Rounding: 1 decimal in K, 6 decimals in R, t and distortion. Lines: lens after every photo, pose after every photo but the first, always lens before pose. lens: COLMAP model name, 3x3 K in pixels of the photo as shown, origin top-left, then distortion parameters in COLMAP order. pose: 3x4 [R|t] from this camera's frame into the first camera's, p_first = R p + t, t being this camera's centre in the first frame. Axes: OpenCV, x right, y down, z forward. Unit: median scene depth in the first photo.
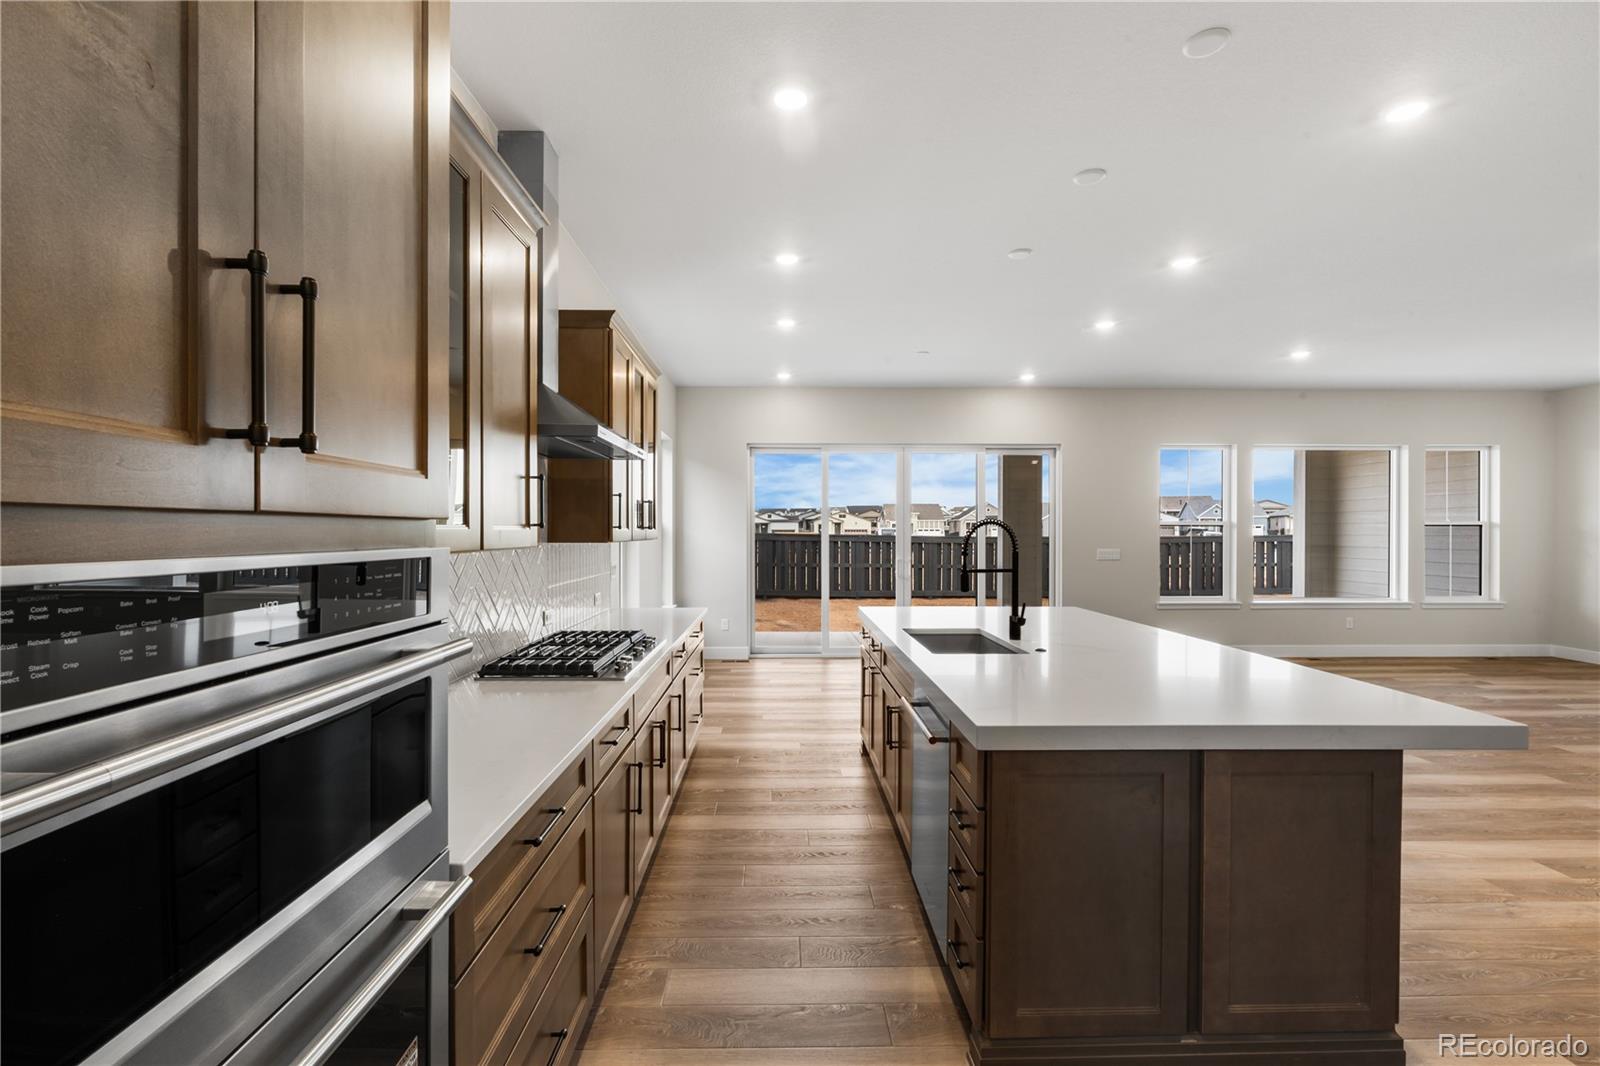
lens RADIAL K [[700.9, 0, 800.5], [0, 700.9, 532.7], [0, 0, 1]] dist [-0.008720, 0.000276]
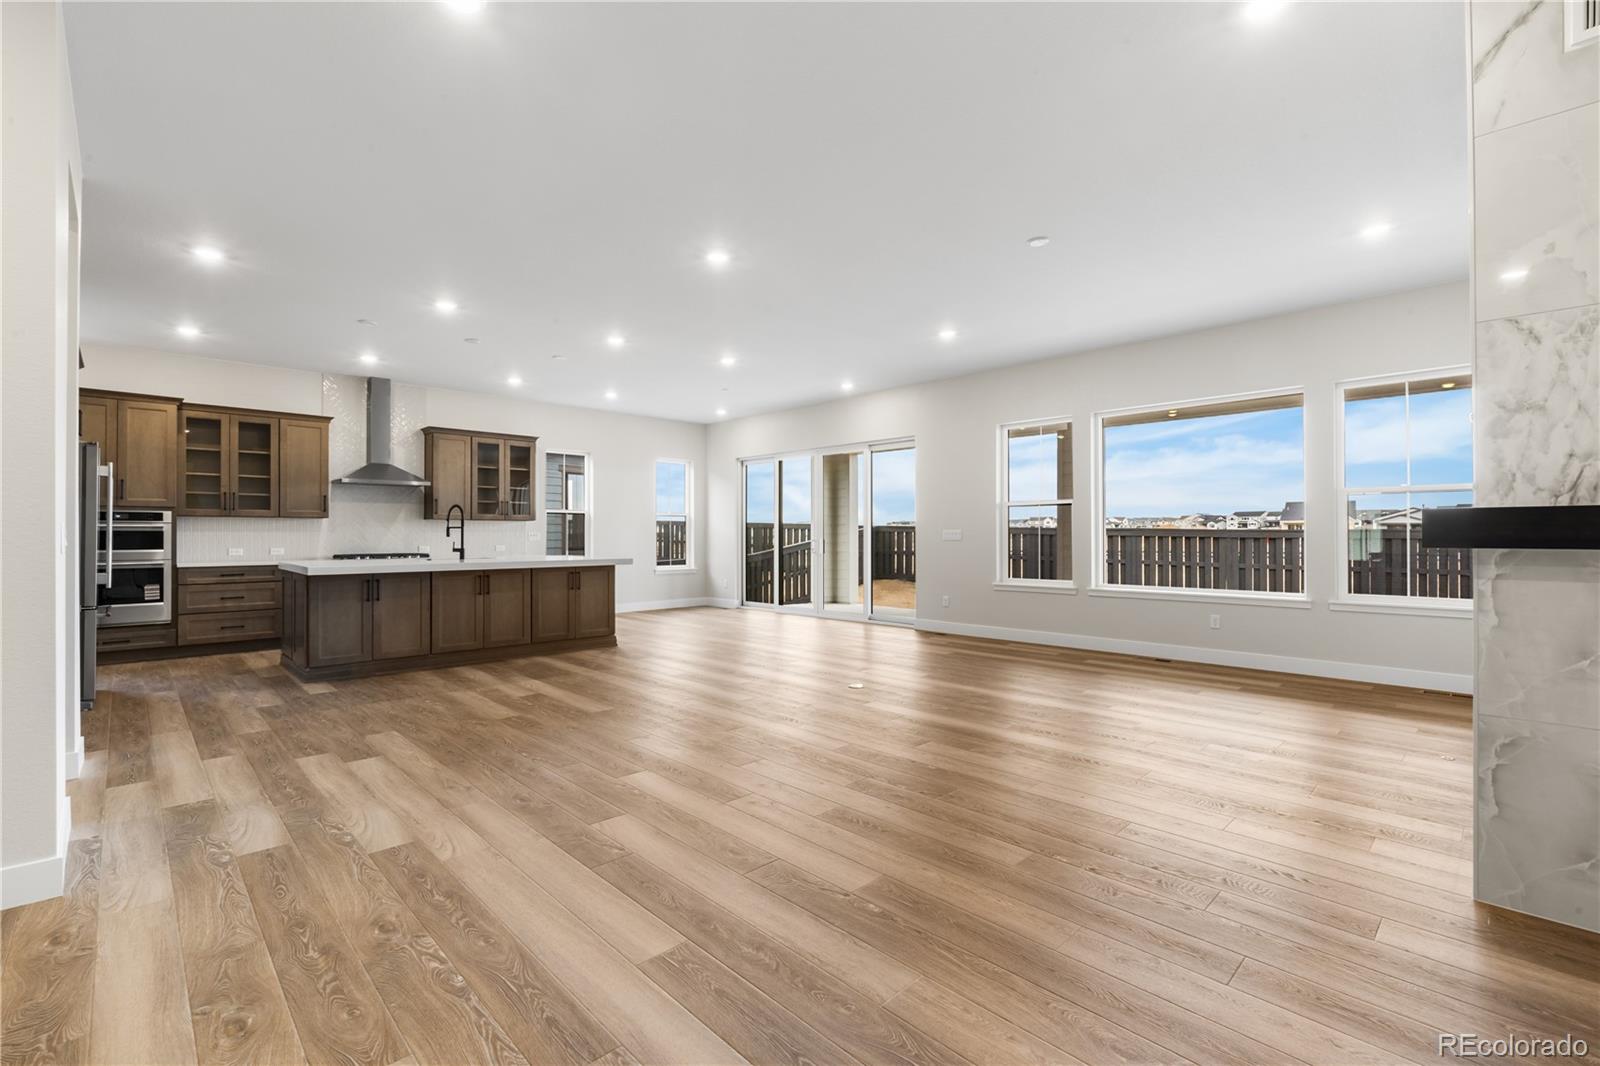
lens RADIAL K [[700.9, 0, 792.0], [0, 700.9, 531.3], [0, 0, 1]] dist [-0.008720, 0.000276]
pose [[0.682543, -0.005874, -0.730822, 1.036021], [-0.000039, 0.999967, -0.008075, 0.032998], [0.730845, 0.005540, 0.682521, 0.103740]]
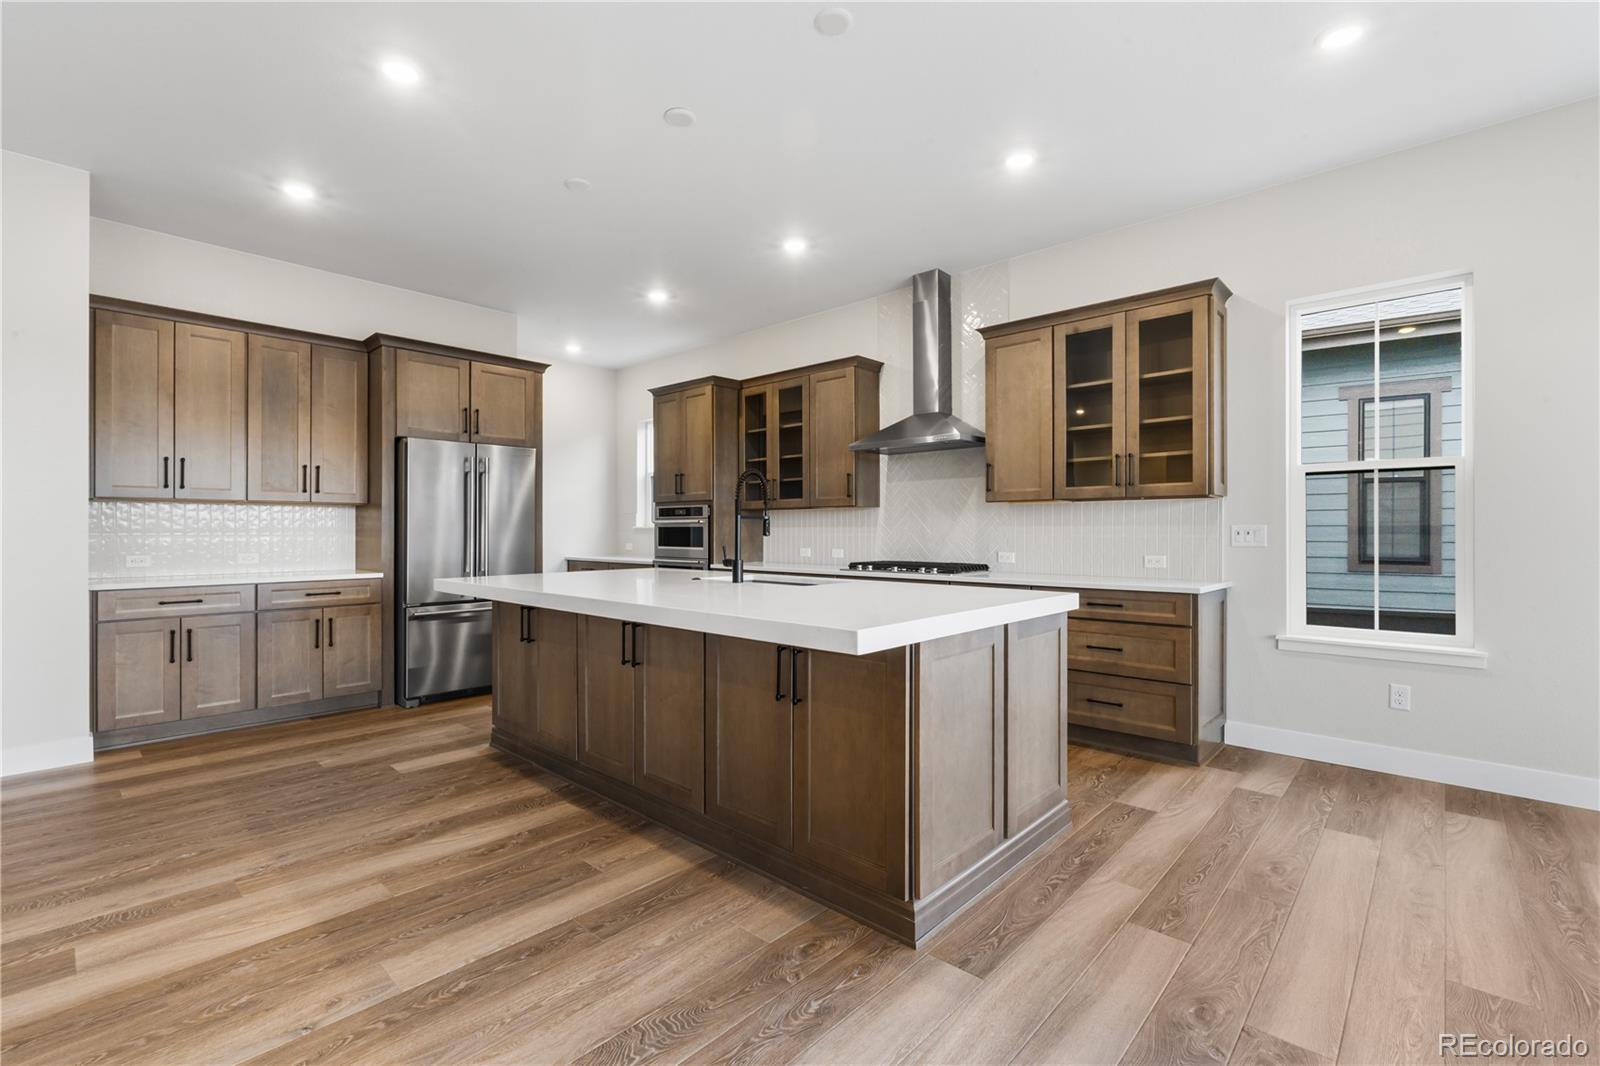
lens RADIAL K [[700.9, 0, 793.5], [0, 700.9, 537.4], [0, 0, 1]] dist [-0.008720, 0.000276]
pose [[-0.693493, 0.008060, -0.720418, 0.399875], [-0.001381, 0.999921, 0.012516, 0.027817], [0.720462, 0.009674, -0.693427, 0.716632]]
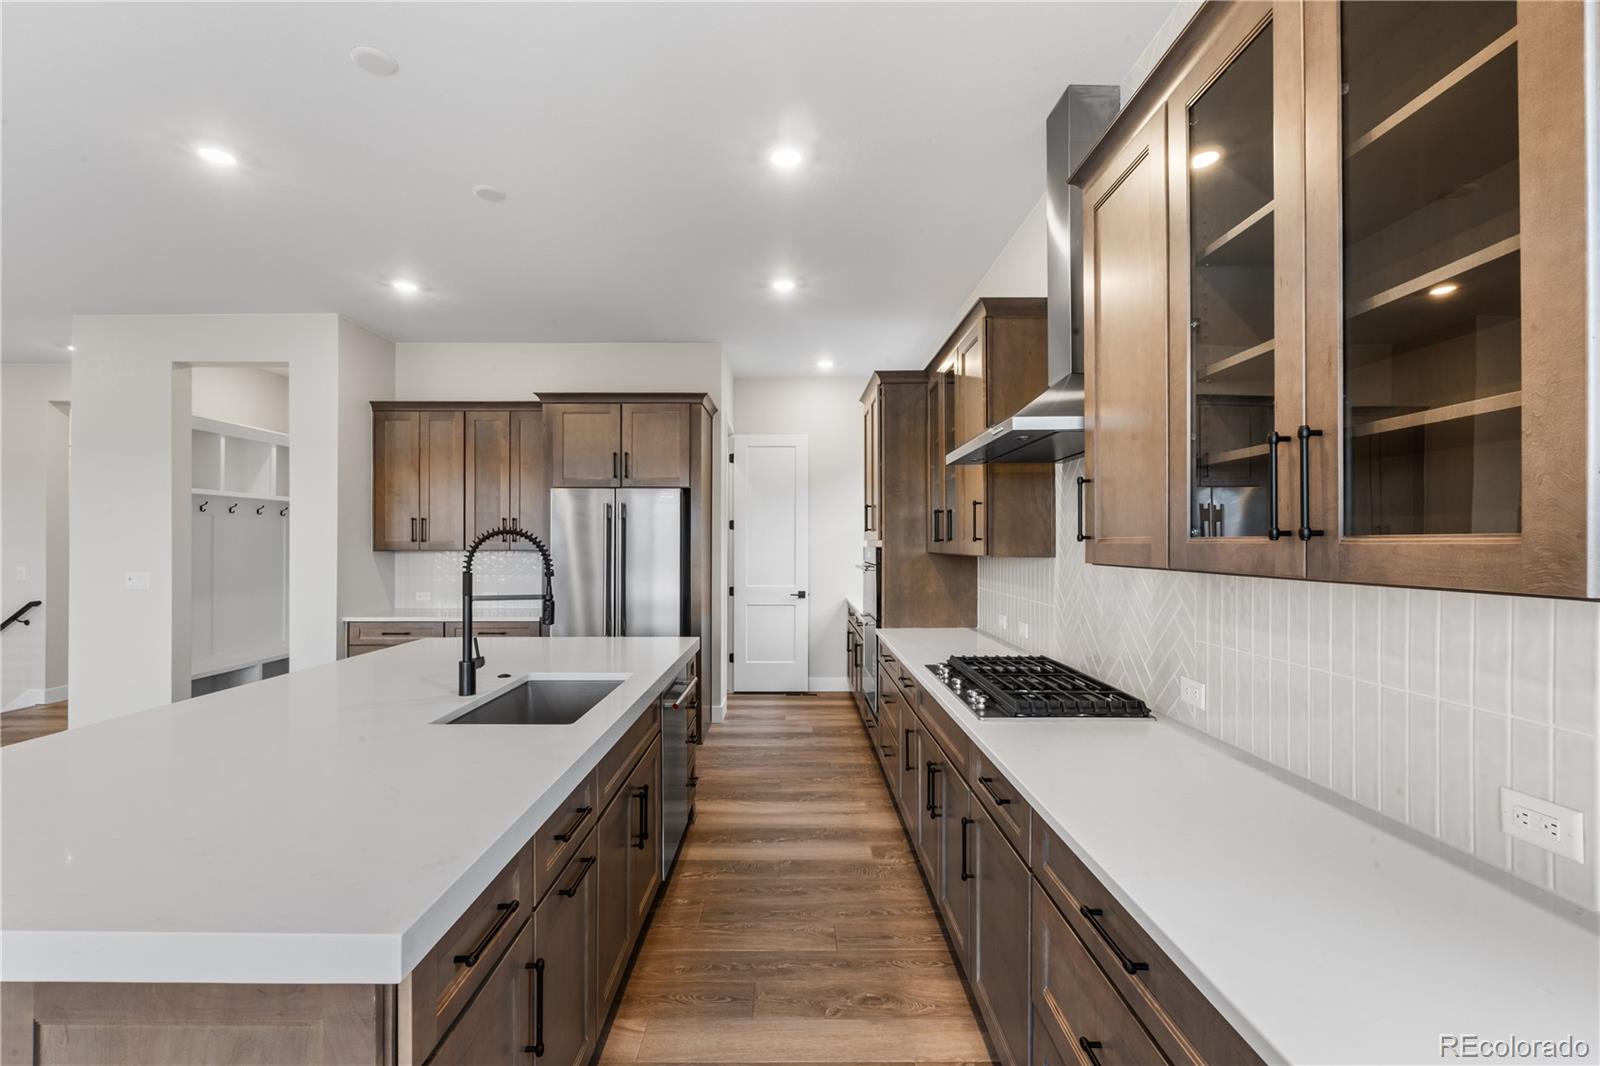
lens RADIAL K [[700.9, 0, 819.4], [0, 700.9, 516.0], [0, 0, 1]] dist [-0.008720, 0.000276]
pose [[-0.999972, 0.001043, -0.007404, -0.015490], [0.001278, 0.999495, -0.031741, -0.003111], [0.007367, -0.031749, -0.999469, 0.690831]]
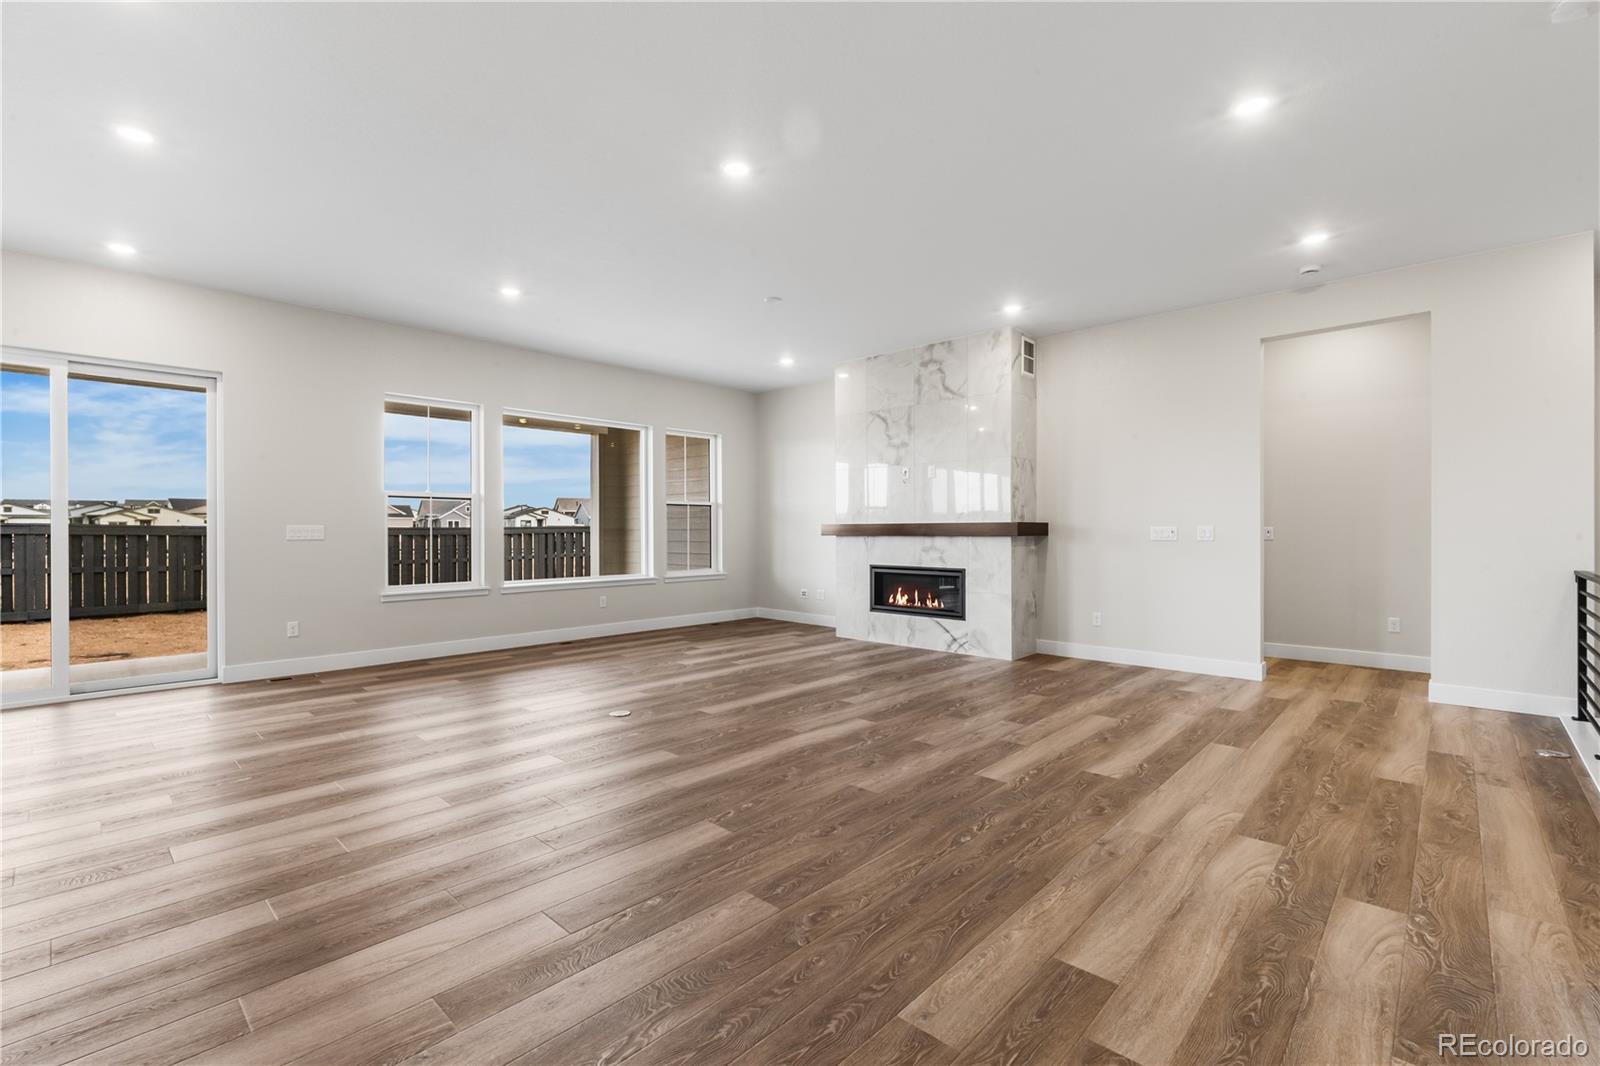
lens RADIAL K [[700.9, 0, 793.2], [0, 700.9, 536.0], [0, 0, 1]] dist [-0.008720, 0.000276]
pose [[0.698456, -0.007907, 0.715609, 0.268619], [0.004164, 0.999967, 0.006984, 0.030751], [-0.715641, -0.001899, 0.698466, 0.118813]]
